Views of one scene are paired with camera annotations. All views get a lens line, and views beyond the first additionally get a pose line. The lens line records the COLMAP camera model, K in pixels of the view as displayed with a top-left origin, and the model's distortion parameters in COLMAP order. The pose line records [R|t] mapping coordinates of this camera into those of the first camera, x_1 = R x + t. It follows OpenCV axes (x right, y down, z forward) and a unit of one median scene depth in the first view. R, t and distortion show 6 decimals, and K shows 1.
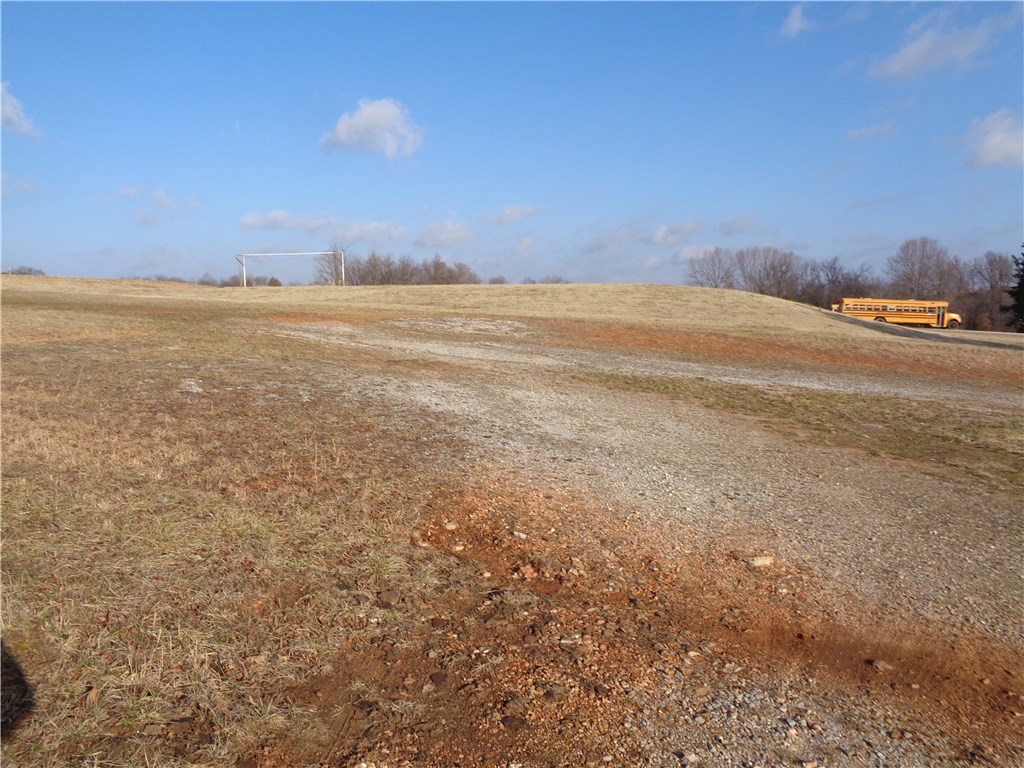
lens RADIAL K [[759.7, 0, 511.9], [0, 759.7, 383.9], [0, 0, 1]] dist [-0.008646, 0.010952]
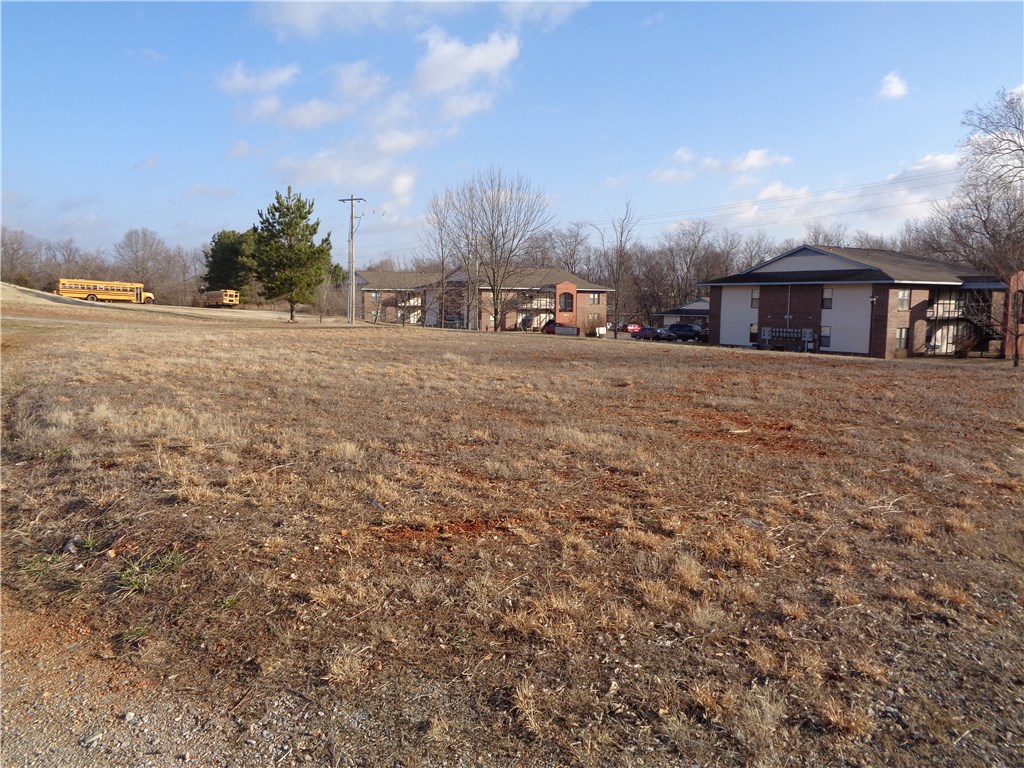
lens RADIAL K [[759.7, 0, 512.1], [0, 759.7, 381.6], [0, 0, 1]] dist [-0.008646, 0.010952]
pose [[0.618820, -0.071900, 0.782235, -0.044316], [0.054008, 0.997340, 0.048946, 0.017880], [-0.783674, 0.011958, 0.621057, -0.181231]]
